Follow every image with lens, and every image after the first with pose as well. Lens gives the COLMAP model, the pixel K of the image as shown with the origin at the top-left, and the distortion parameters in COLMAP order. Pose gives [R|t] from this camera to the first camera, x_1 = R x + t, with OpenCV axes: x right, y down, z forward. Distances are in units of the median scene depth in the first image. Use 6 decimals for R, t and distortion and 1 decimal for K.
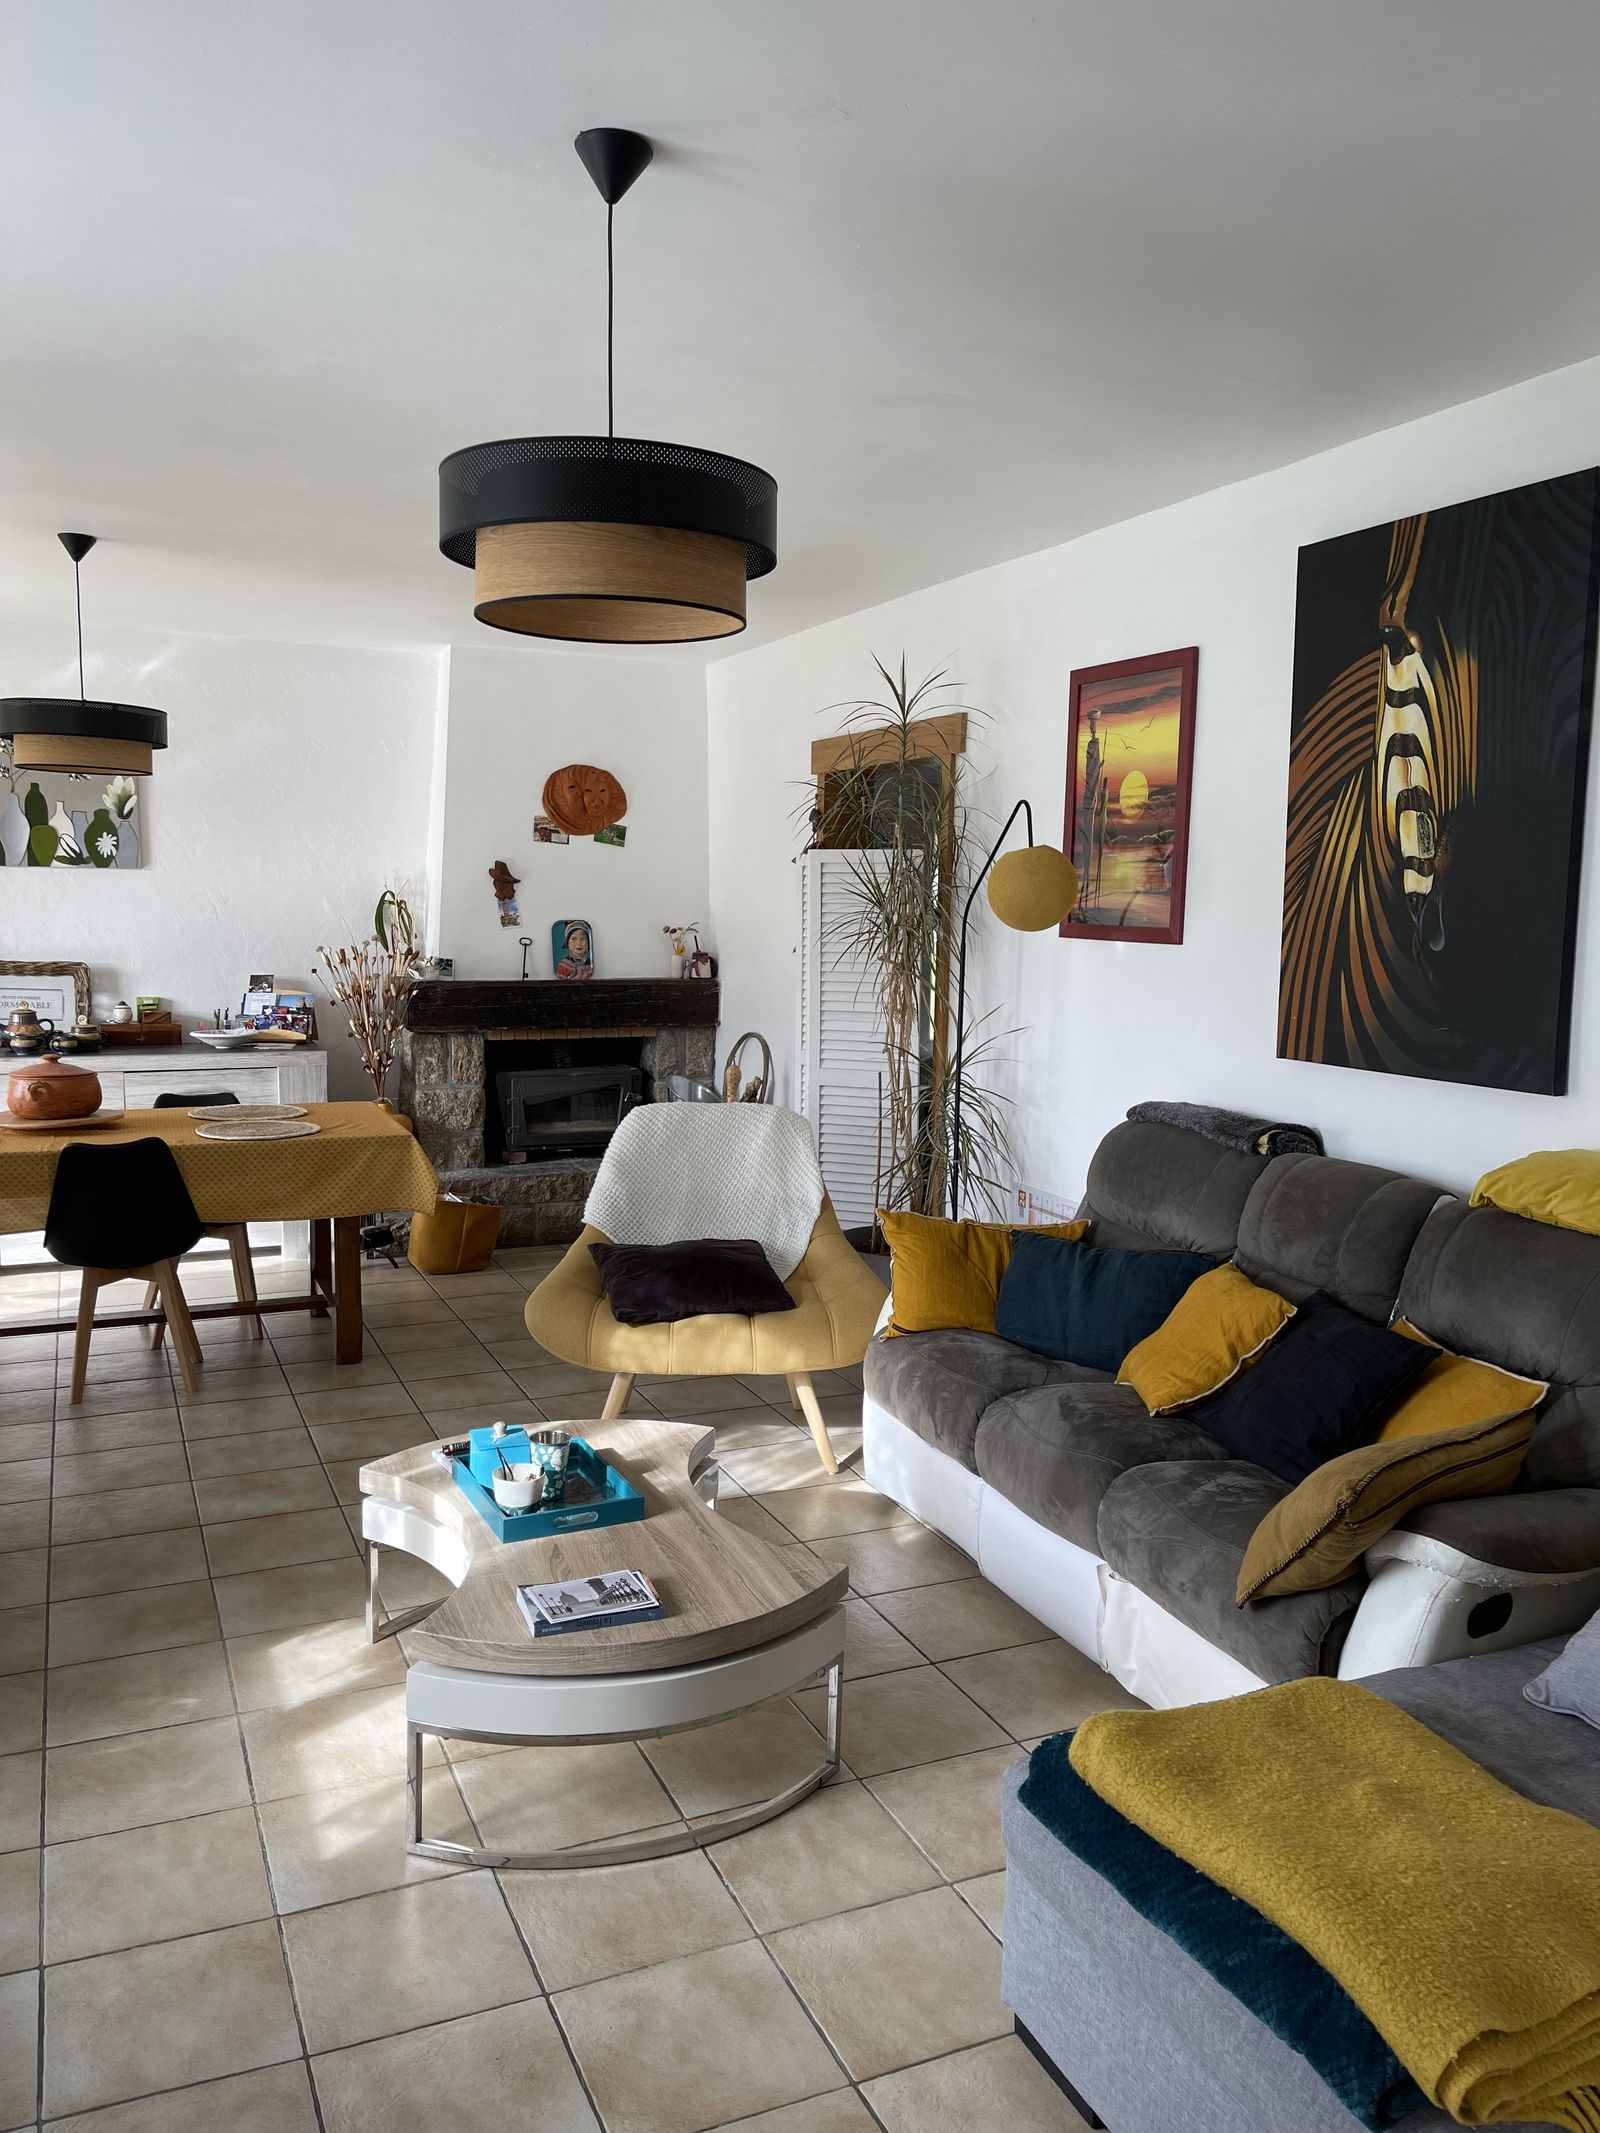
lens RADIAL K [[1610.6, 0, 801.9], [0, 1610.6, 1070.6], [0, 0, 1]] dist [0.047664, -0.004661]
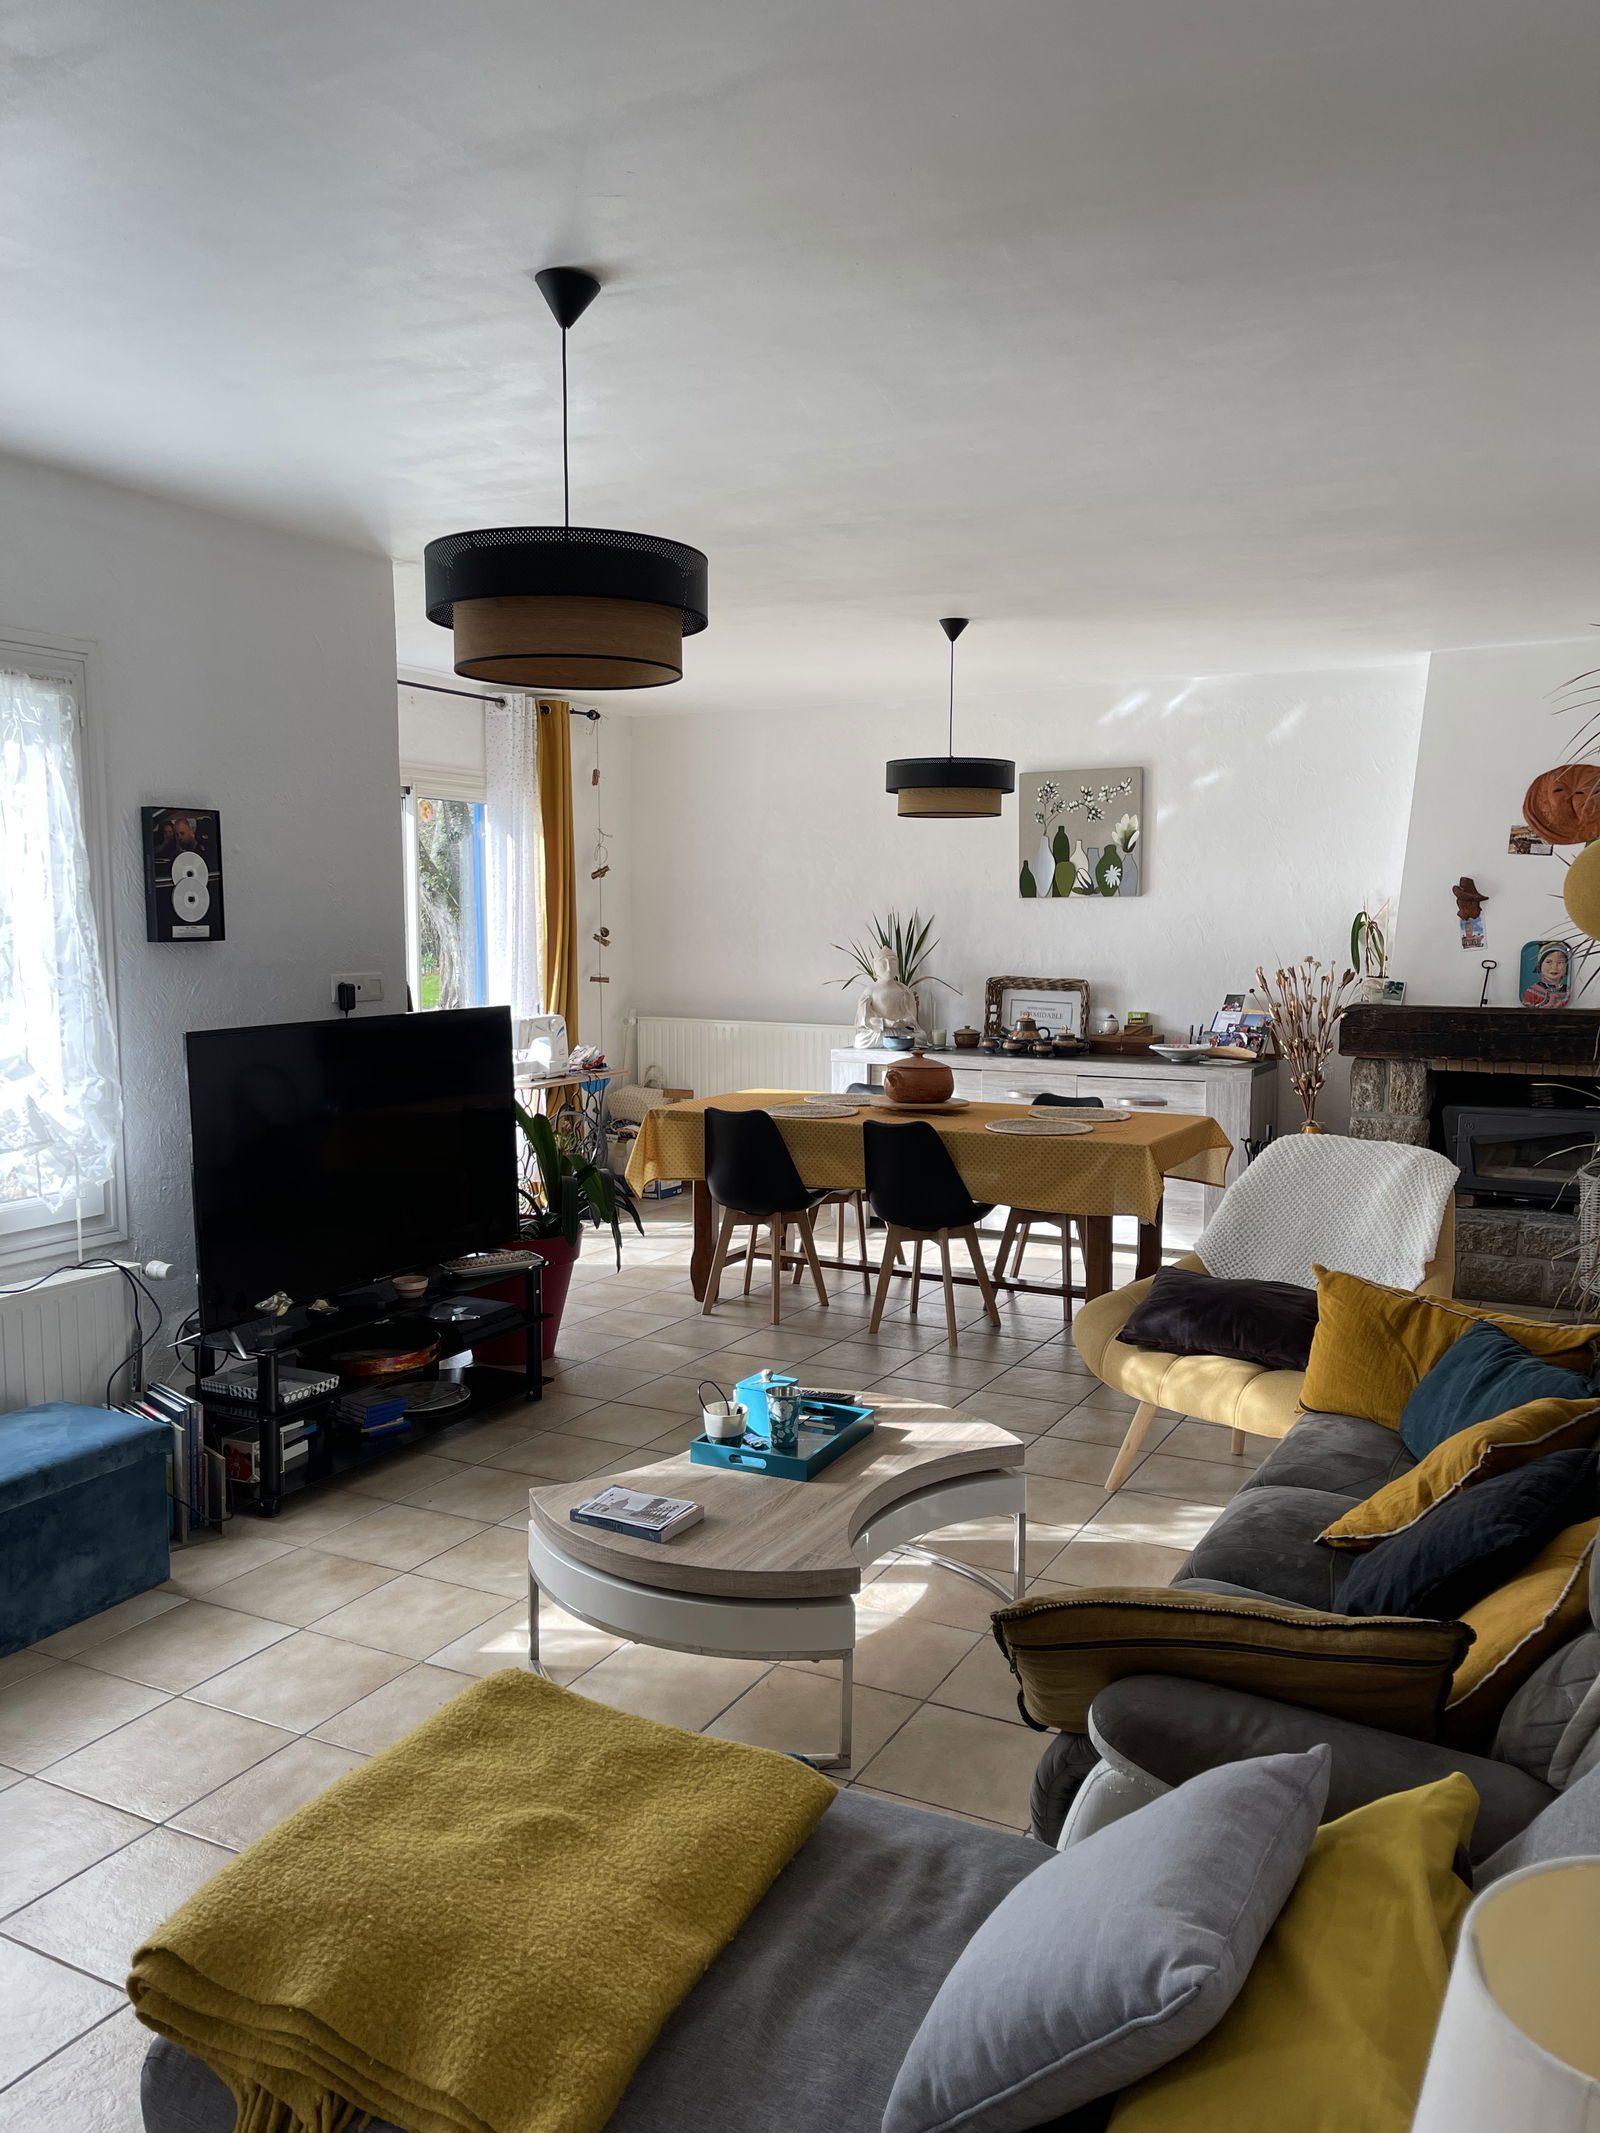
lens RADIAL K [[1610.6, 0, 803.1], [0, 1610.6, 1067.5], [0, 0, 1]] dist [0.047664, -0.004661]
pose [[0.614676, 0.060520, -0.786455, 0.332035], [-0.077526, 0.996860, 0.016118, -0.007451], [0.784961, 0.051064, 0.617438, 0.142794]]
